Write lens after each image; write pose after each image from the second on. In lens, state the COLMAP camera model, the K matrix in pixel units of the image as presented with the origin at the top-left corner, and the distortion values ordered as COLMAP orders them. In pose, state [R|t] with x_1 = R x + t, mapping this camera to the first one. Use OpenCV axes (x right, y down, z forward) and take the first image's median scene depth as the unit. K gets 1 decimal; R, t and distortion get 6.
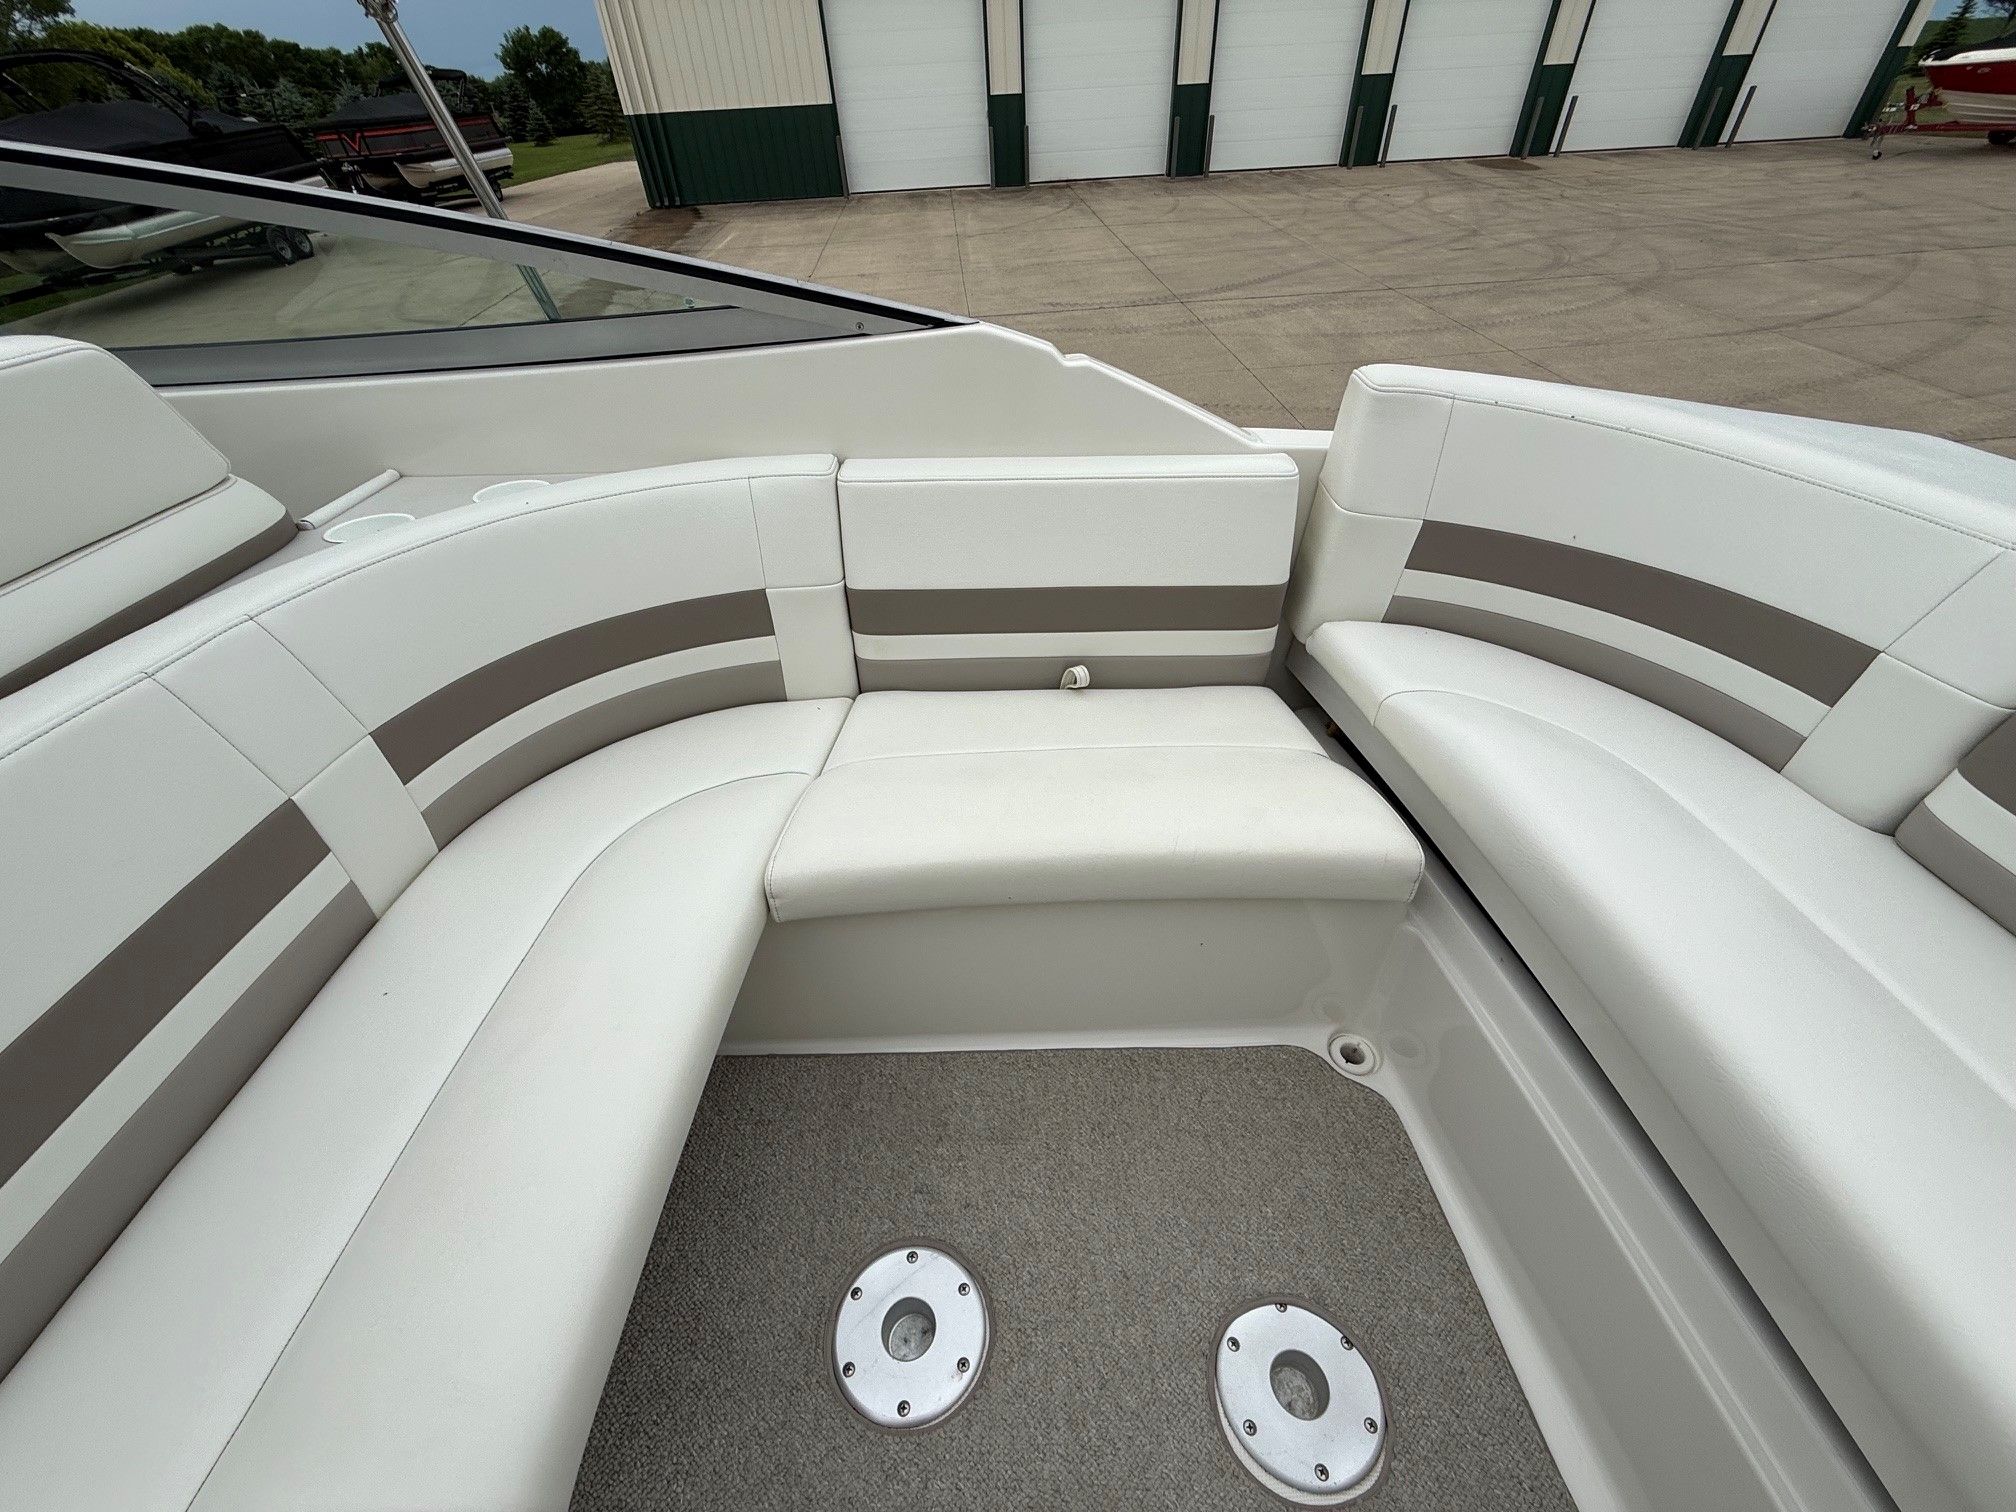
lens RADIAL K [[802.5, 0, 1003.3], [0, 802.5, 752.8], [0, 0, 1]] dist [0.000266, -0.000423]
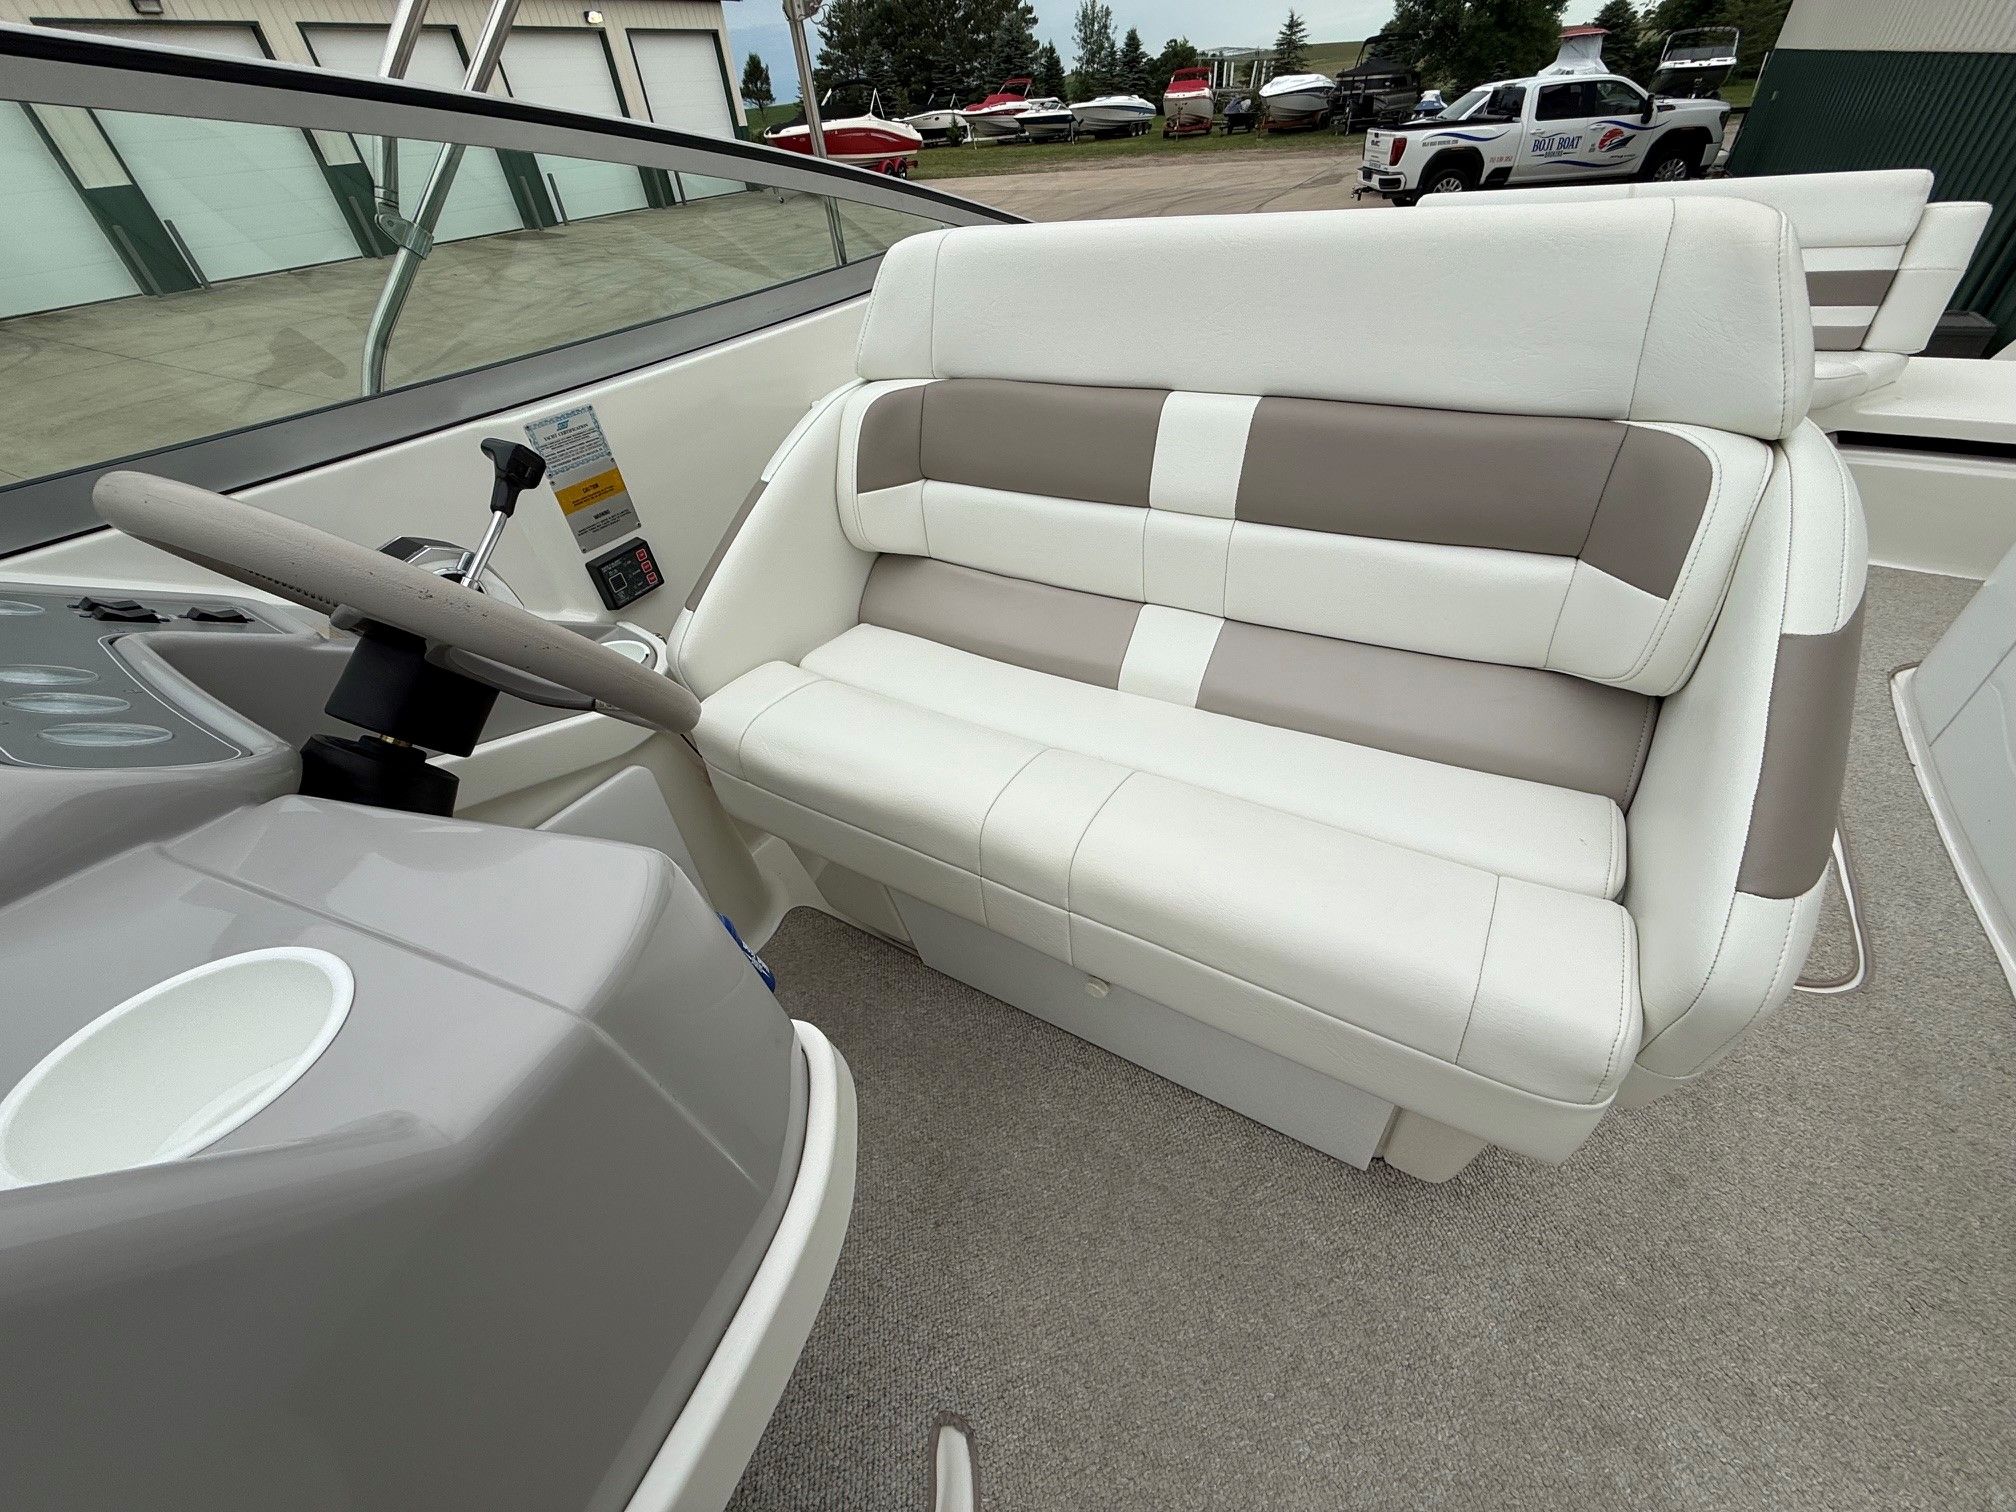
lens RADIAL K [[797.2, 0, 1003.4], [0, 797.2, 750.1], [0, 0, 1]] dist [-0.000396, 0.000041]
pose [[0.546634, -0.527449, 0.650376, -1.578473], [0.570046, 0.803328, 0.172374, 0.005328], [-0.613383, 0.276519, 0.739796, 0.118317]]
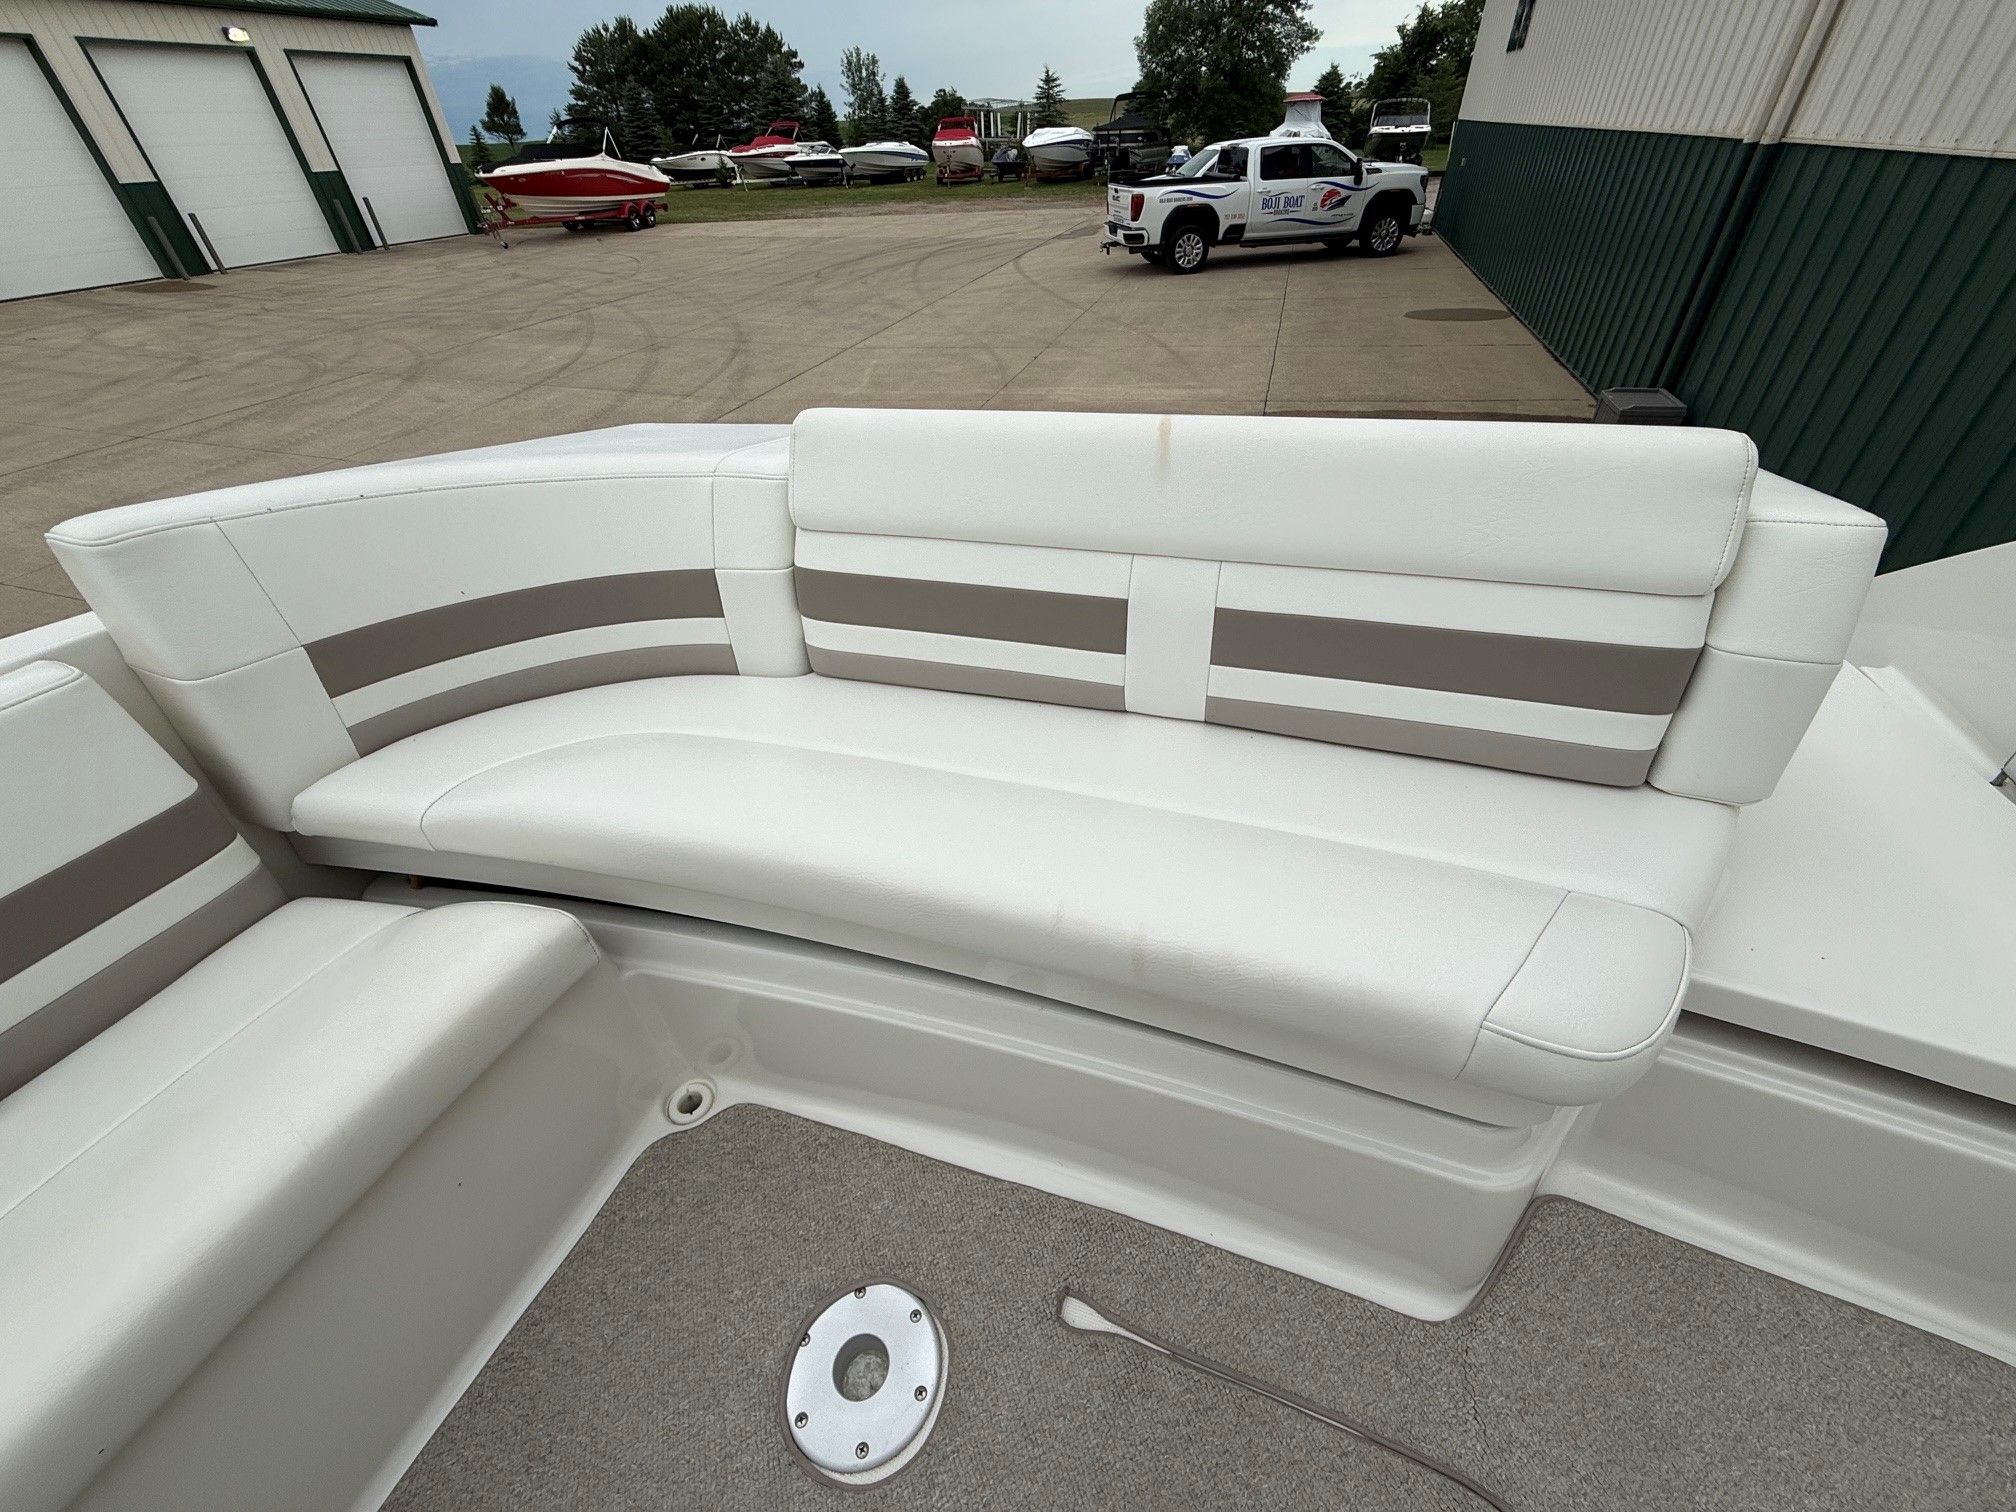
lens RADIAL K [[802.4, 0, 1002.4], [0, 802.4, 752.3], [0, 0, 1]] dist [0.000076, -0.000140]
pose [[0.362264, -0.552263, 0.750846, 0.070312], [0.617576, 0.745579, 0.250425, 0.044203], [-0.698115, 0.372984, 0.611161, -0.024628]]
